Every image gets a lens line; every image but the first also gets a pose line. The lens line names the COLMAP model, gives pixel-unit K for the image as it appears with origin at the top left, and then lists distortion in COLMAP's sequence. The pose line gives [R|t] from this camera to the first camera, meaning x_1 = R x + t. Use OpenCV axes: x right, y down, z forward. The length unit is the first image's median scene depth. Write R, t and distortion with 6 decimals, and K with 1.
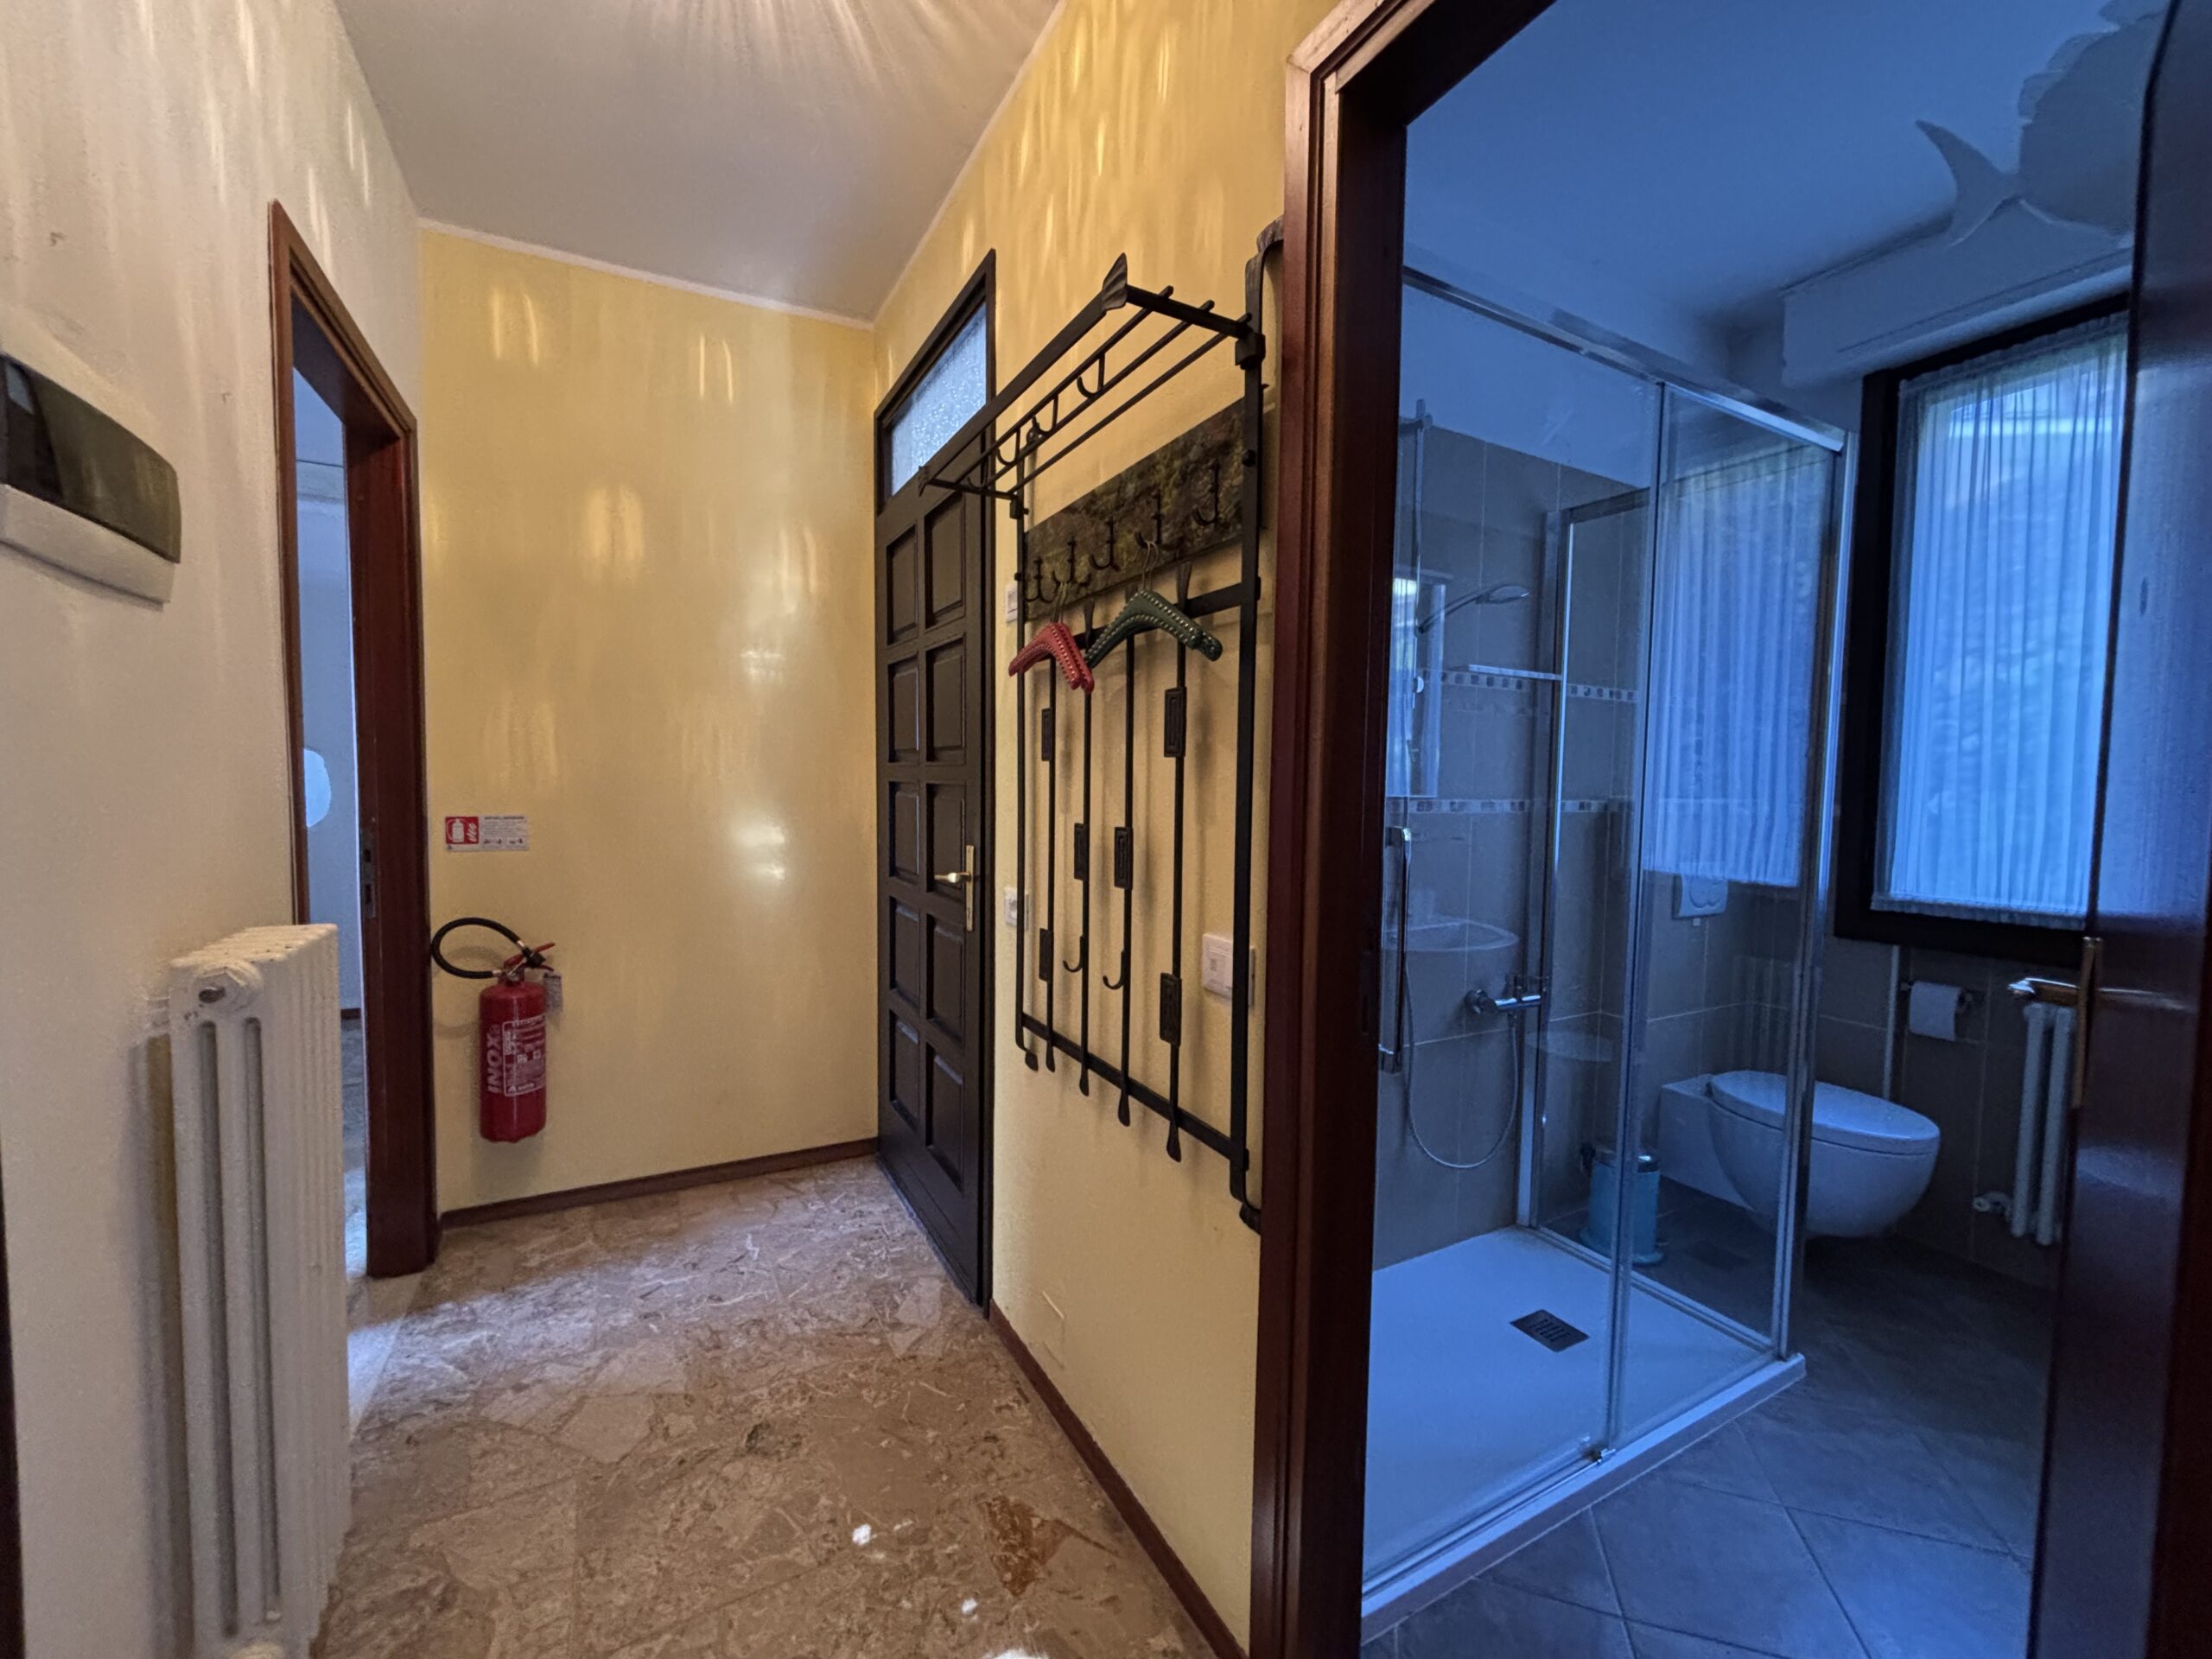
lens RADIAL K [[895.1, 0, 1096.3], [0, 895.1, 831.4], [0, 0, 1]] dist [0.000323, -0.000045]
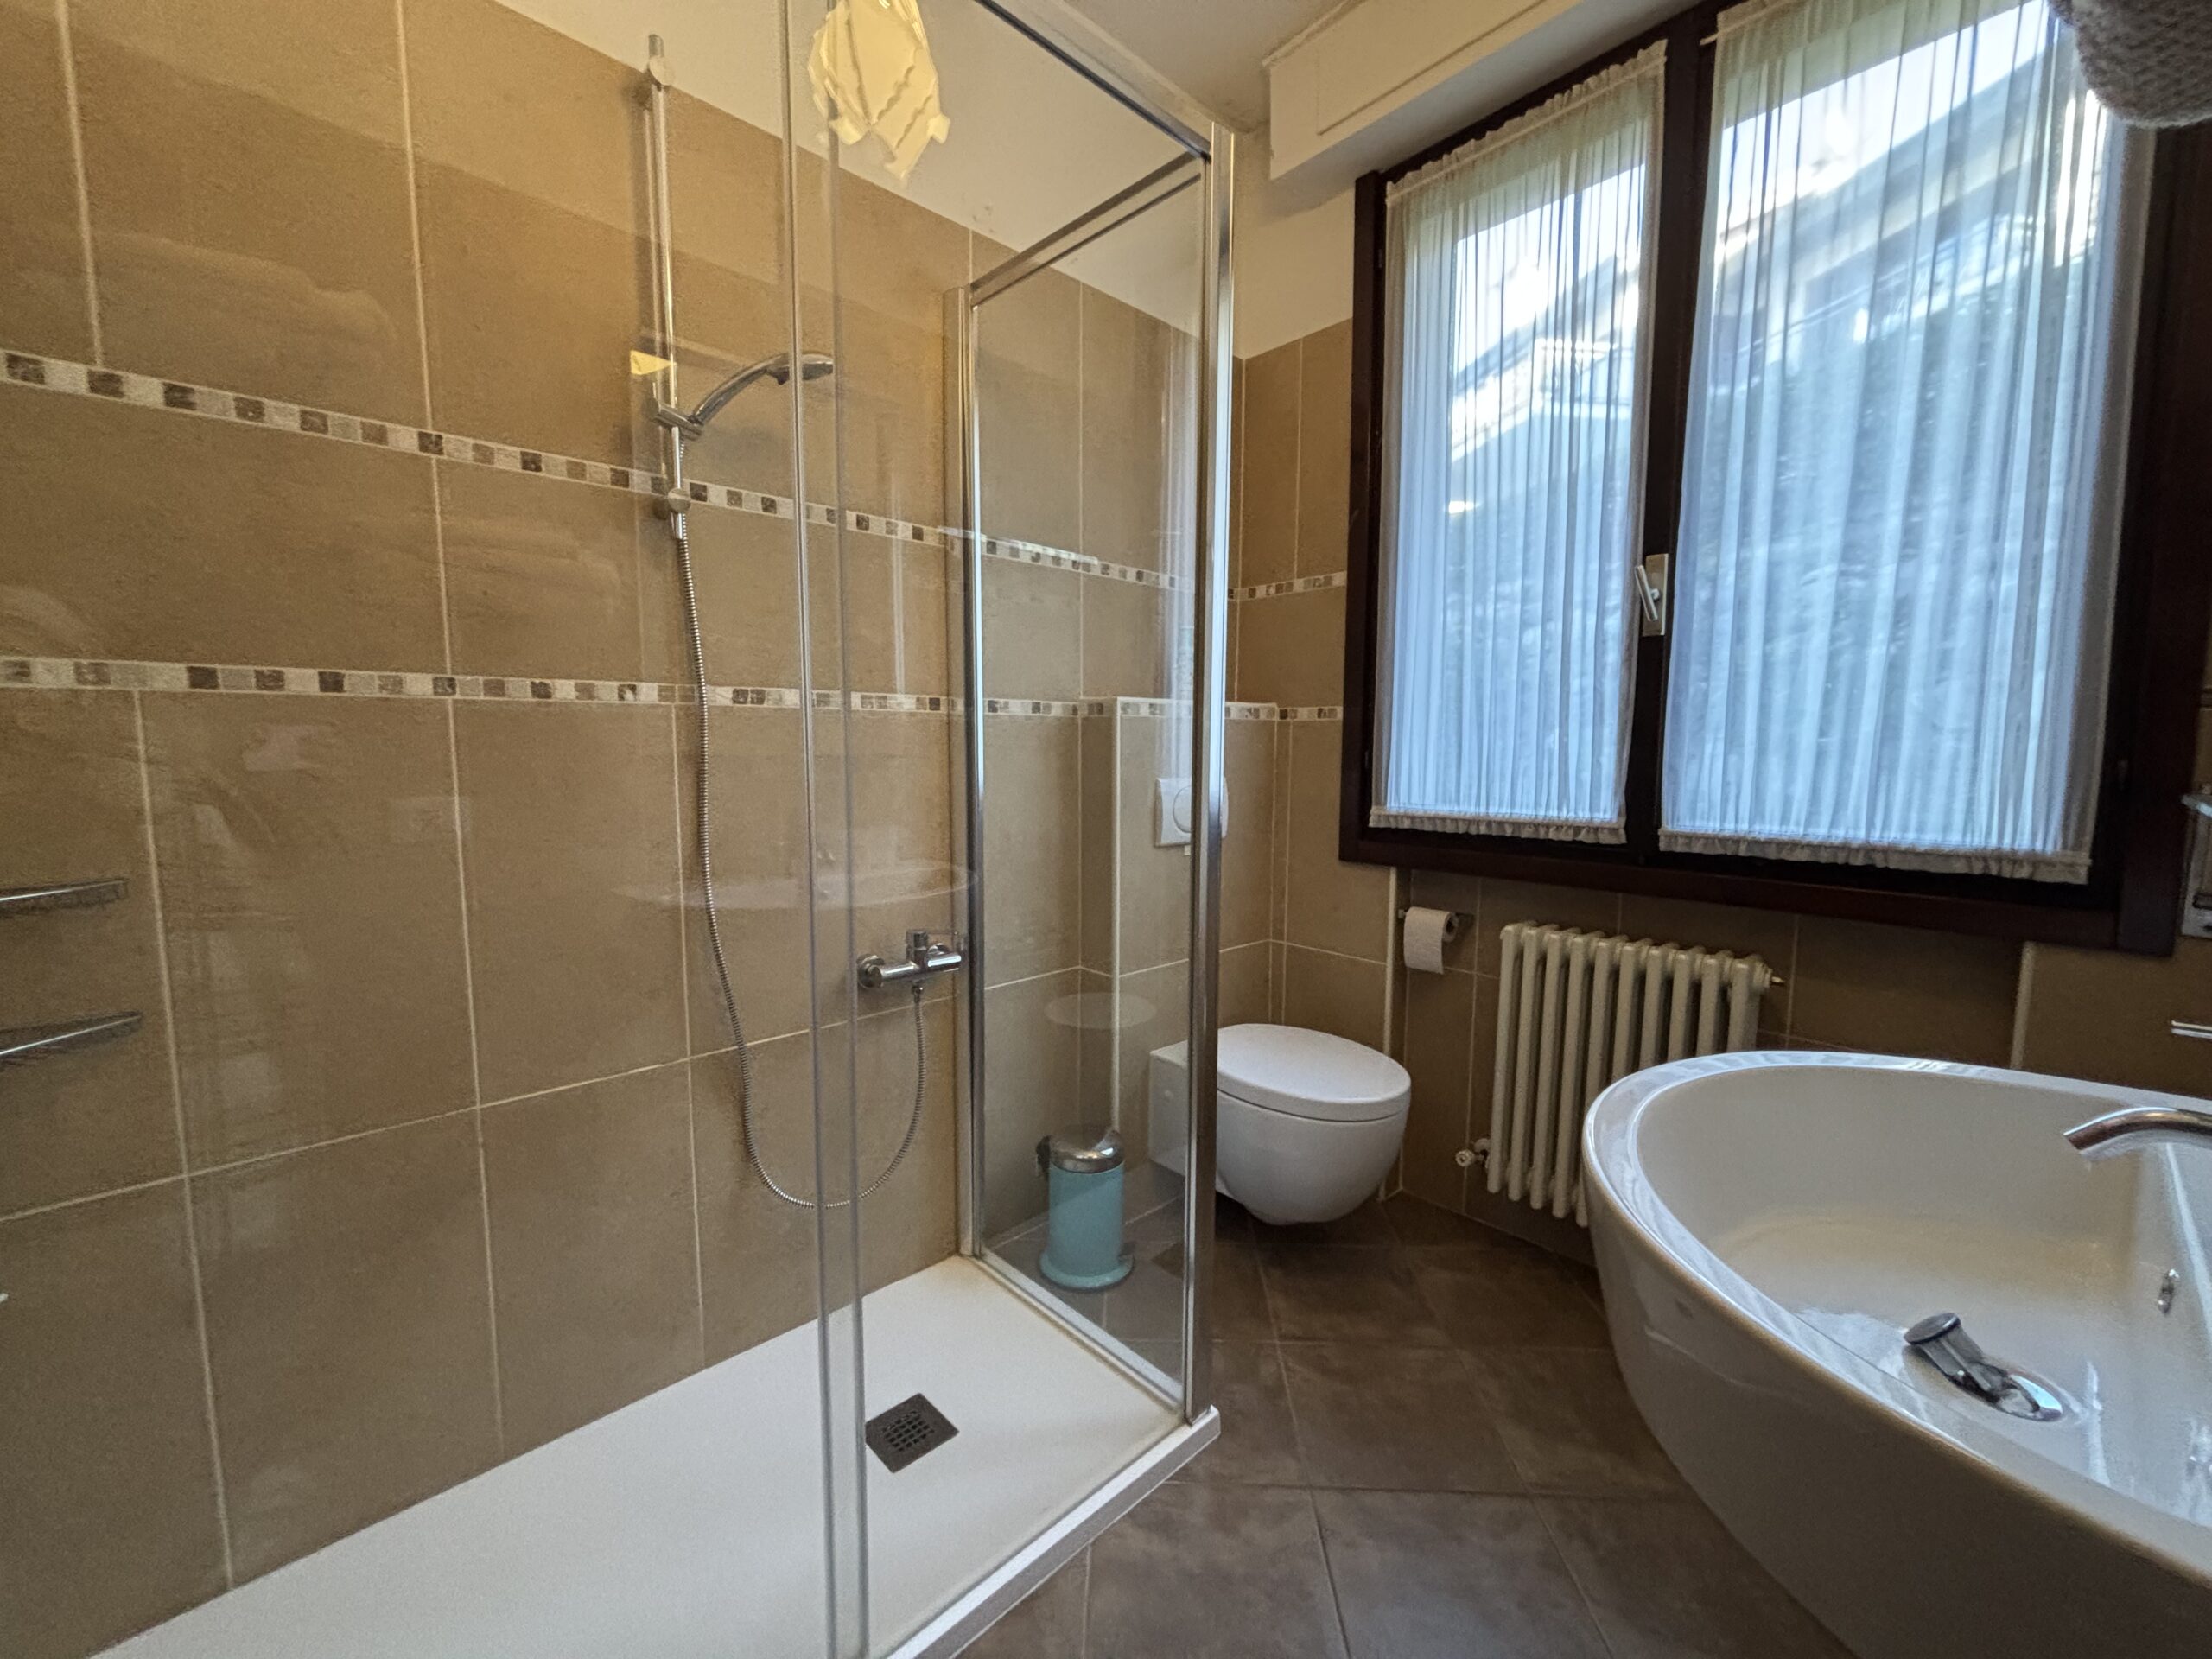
lens RADIAL K [[900.7, 0, 1106.0], [0, 900.7, 829.5], [0, 0, 1]] dist [0.019693, -0.000245]
pose [[0.965936, -0.039456, 0.255754, 0.393390], [0.028493, 0.998515, 0.046433, 0.041928], [-0.257206, -0.037564, 0.965626, 0.225169]]
